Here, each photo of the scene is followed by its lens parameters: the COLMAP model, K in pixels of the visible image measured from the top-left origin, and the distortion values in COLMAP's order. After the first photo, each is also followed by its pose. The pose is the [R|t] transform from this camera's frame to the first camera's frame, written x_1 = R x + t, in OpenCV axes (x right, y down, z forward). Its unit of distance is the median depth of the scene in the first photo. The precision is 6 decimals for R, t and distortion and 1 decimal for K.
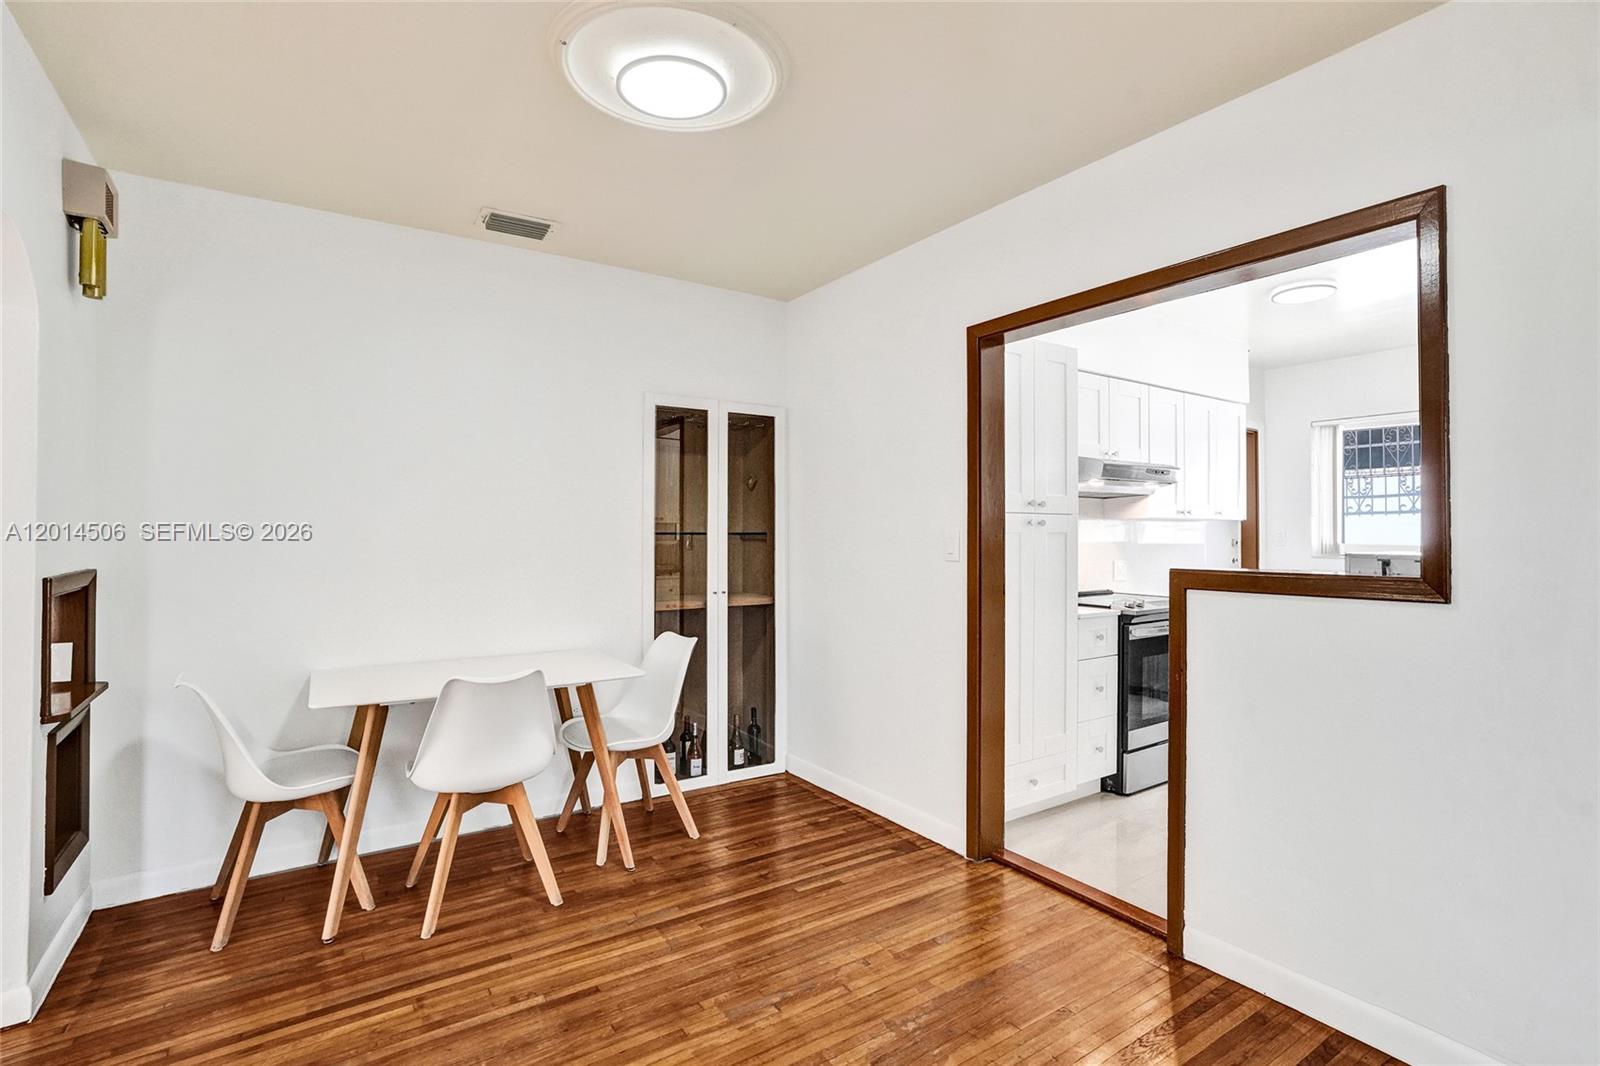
lens RADIAL K [[758.8, 0, 801.4], [0, 758.8, 528.6], [0, 0, 1]] dist [-0.034076, 0.014316]
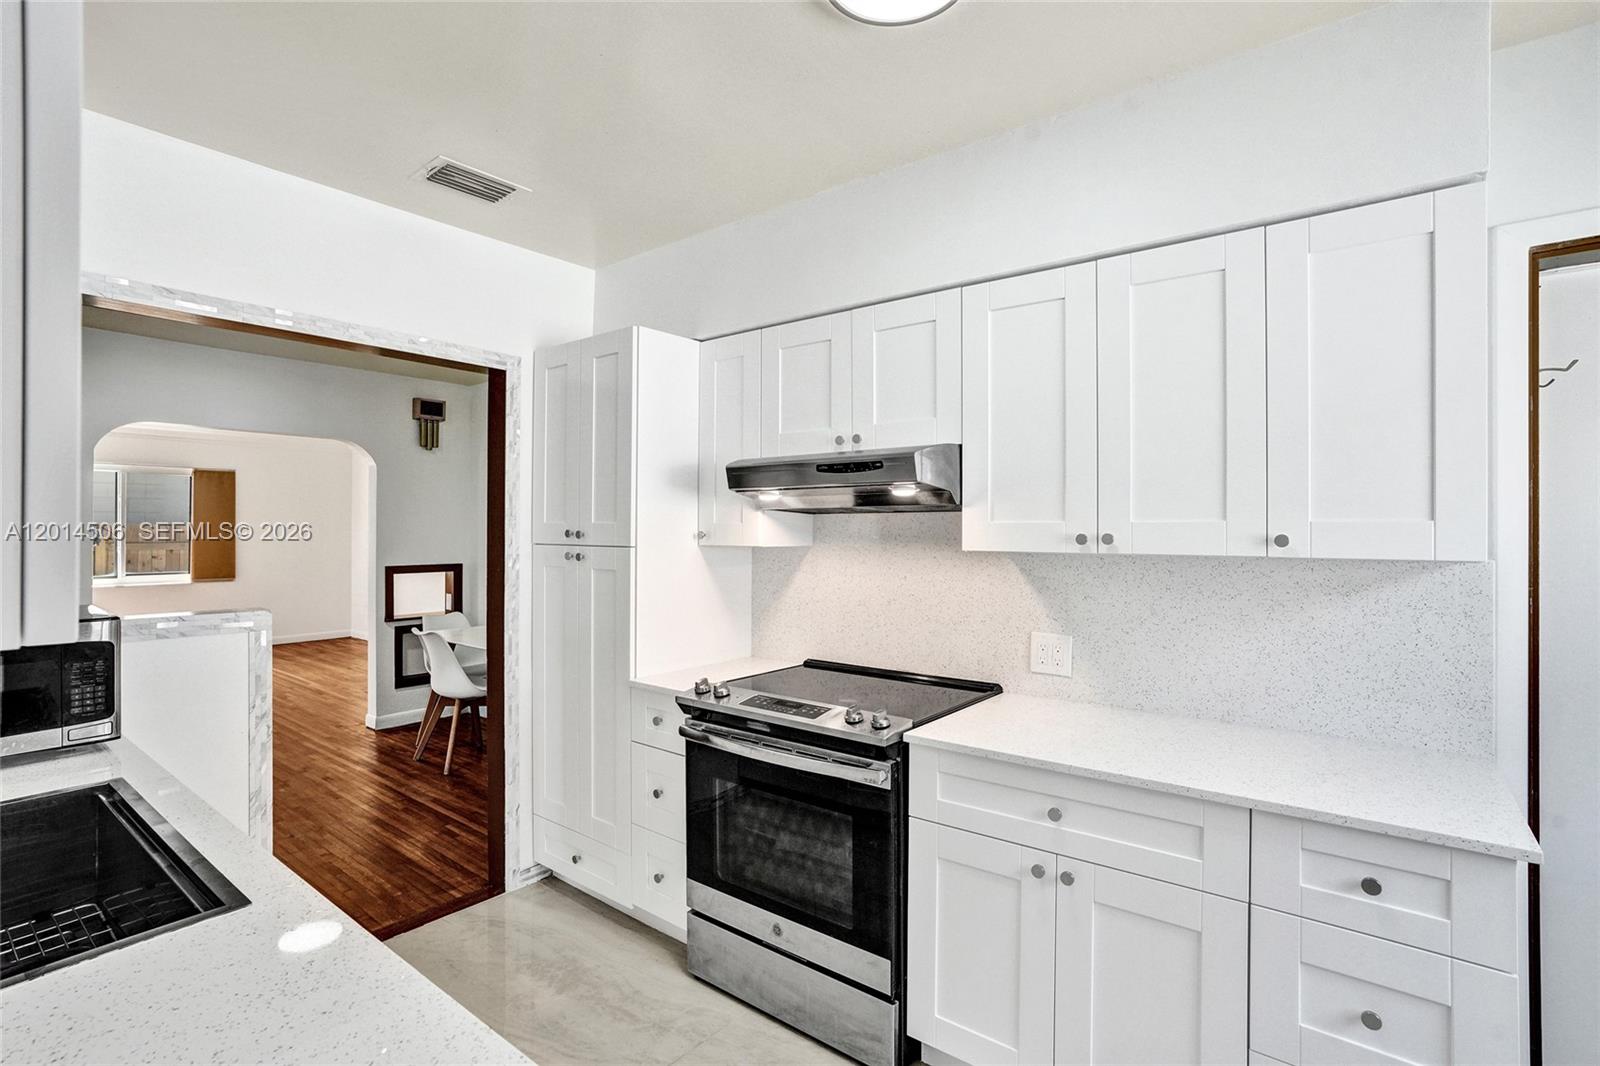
lens RADIAL K [[758.8, 0, 800.8], [0, 758.8, 525.0], [0, 0, 1]] dist [-0.034076, 0.014316]
pose [[0.304506, -0.001241, -0.952510, 1.412503], [0.002269, 0.999997, -0.000578, -0.049082], [0.952508, -0.001985, 0.304508, 1.159304]]
